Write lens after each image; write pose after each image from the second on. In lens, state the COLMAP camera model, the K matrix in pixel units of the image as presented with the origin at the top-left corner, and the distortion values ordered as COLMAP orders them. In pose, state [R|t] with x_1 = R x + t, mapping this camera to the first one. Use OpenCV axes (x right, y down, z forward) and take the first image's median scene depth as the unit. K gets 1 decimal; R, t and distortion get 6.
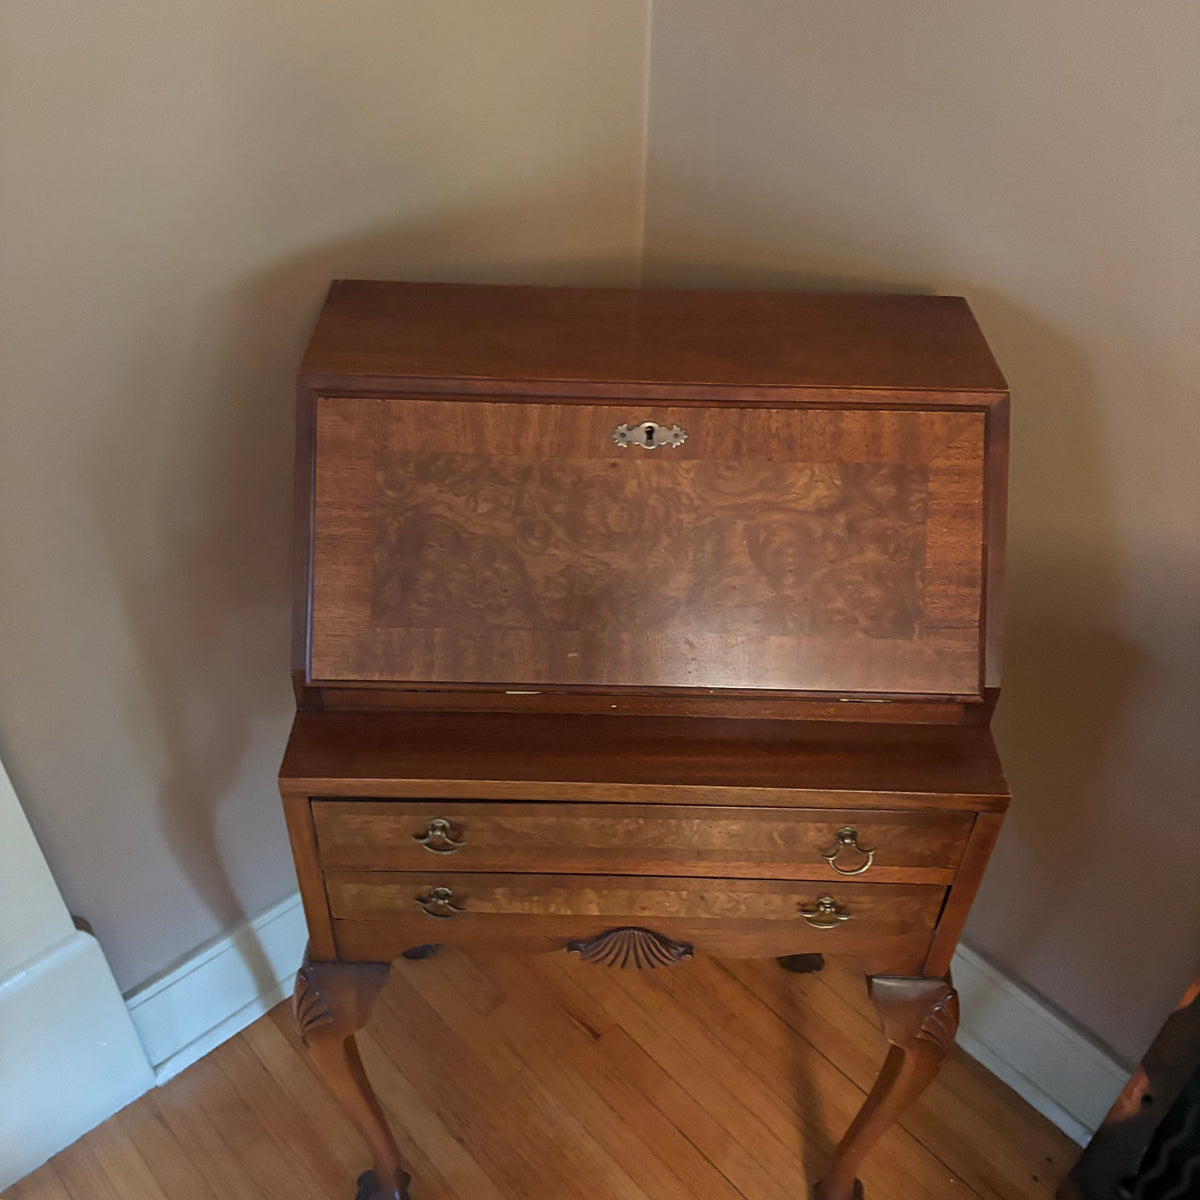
lens RADIAL K [[1220.2, 0, 591.8], [0, 1220.2, 598.2], [0, 0, 1]] dist [0.027050, 0.000000]
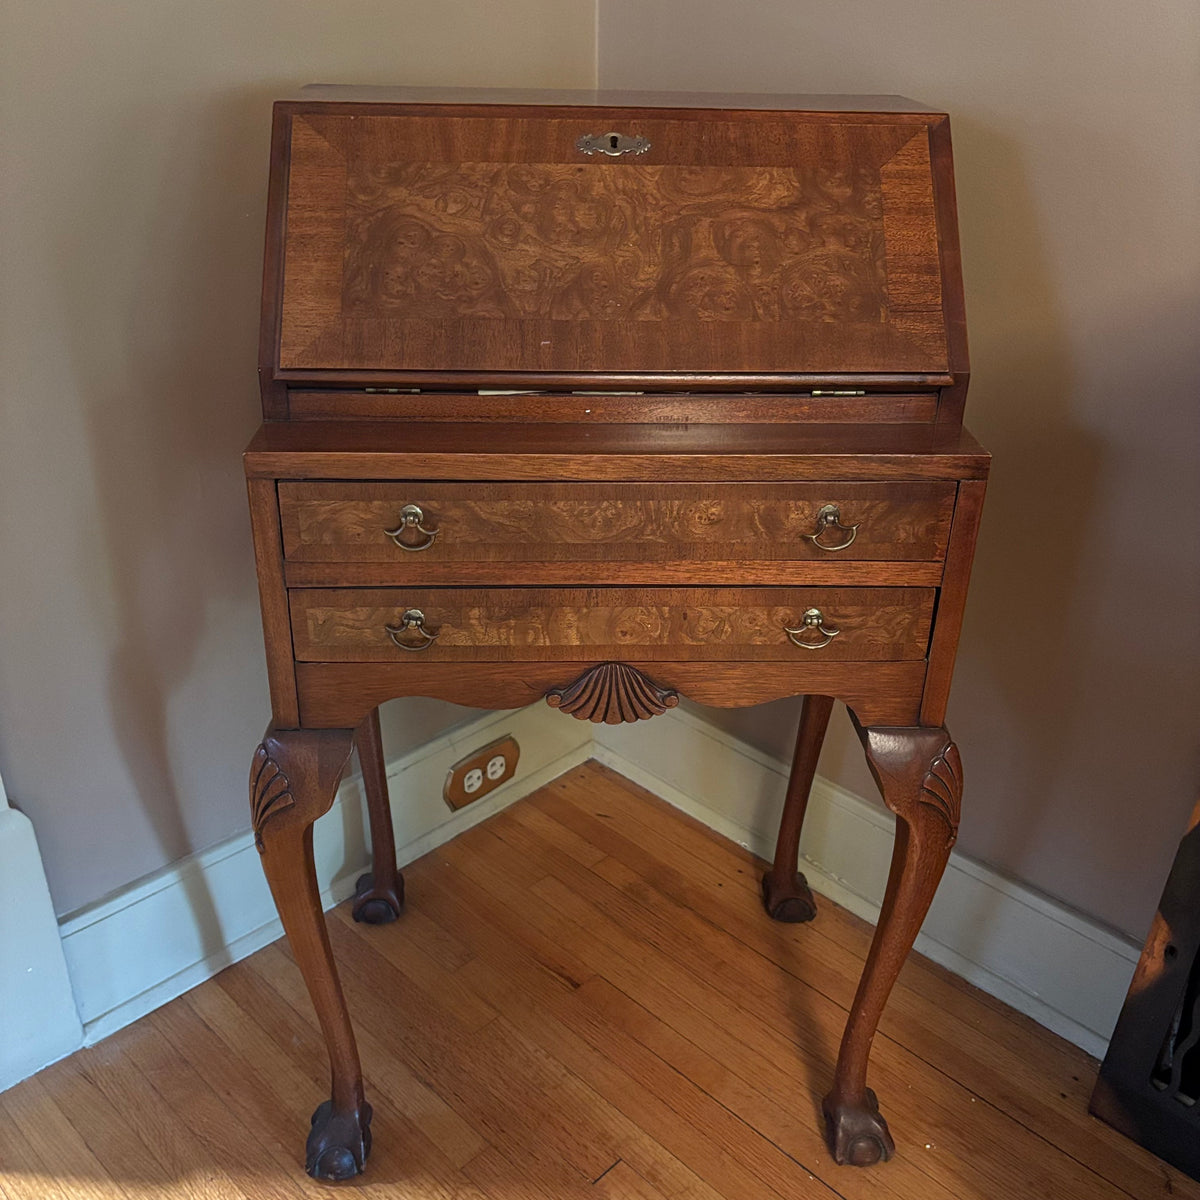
lens RADIAL K [[1220.2, 0, 601.7], [0, 1220.2, 596.5], [0, 0, 1]] dist [0.027050, 0.000000]
pose [[0.998595, -0.025415, 0.046491, -0.020832], [0.035122, 0.974489, -0.221672, 0.465843], [-0.039671, 0.222994, 0.974012, 0.069438]]
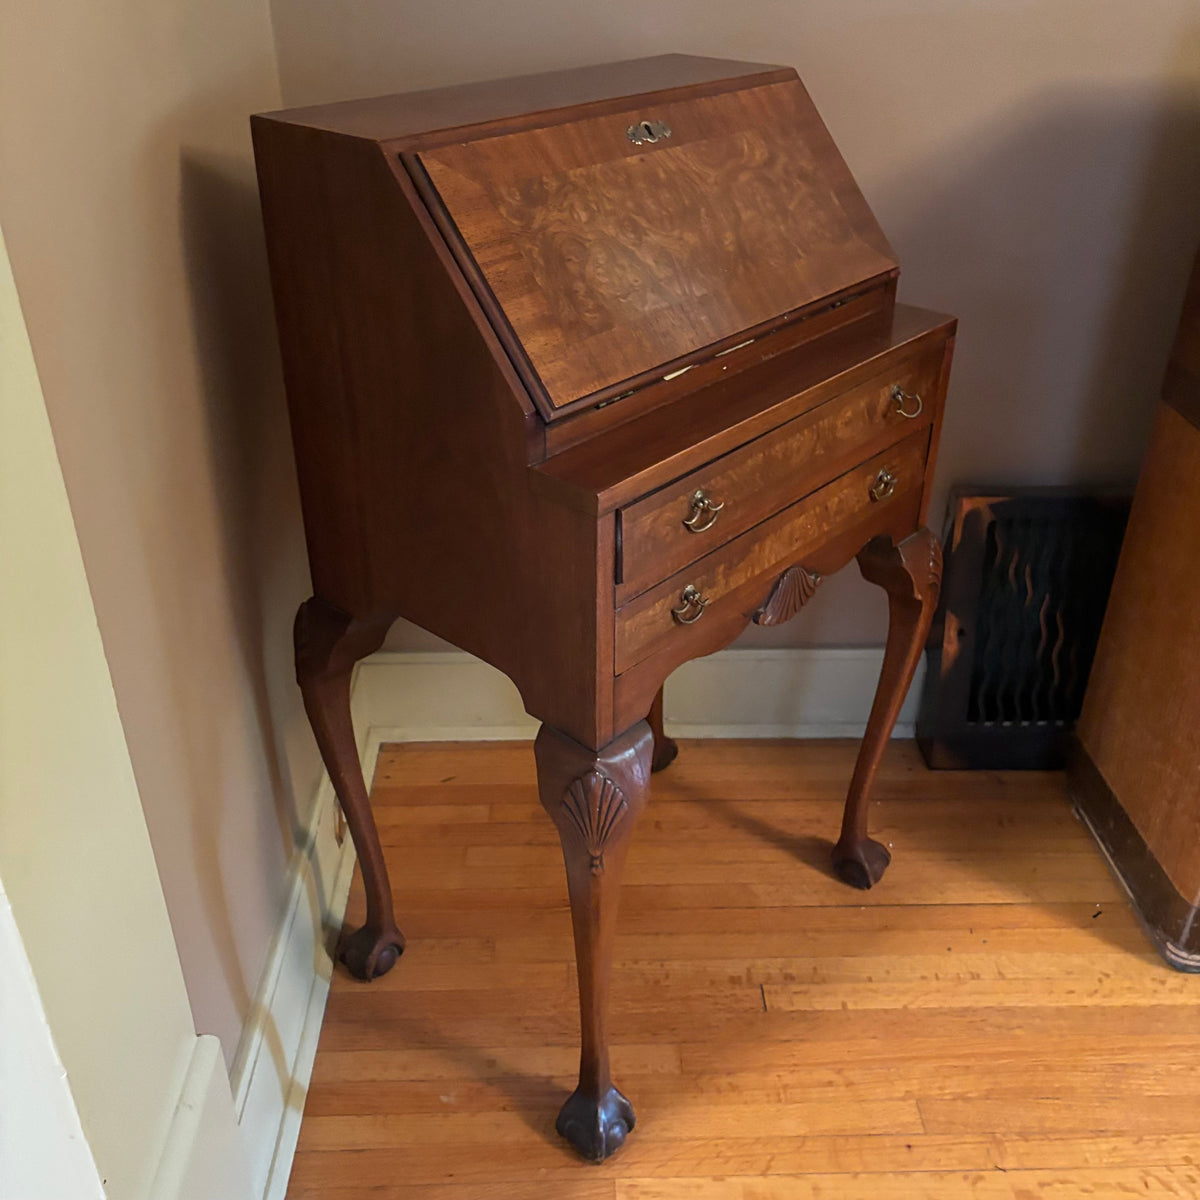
lens RADIAL K [[1220.2, 0, 605.8], [0, 1220.2, 589.7], [0, 0, 1]] dist [0.027050, 0.000000]
pose [[0.654977, -0.400820, 0.640584, -0.876292], [0.494434, 0.868392, 0.037819, 0.173778], [-0.571437, 0.291956, 0.766956, 0.262928]]
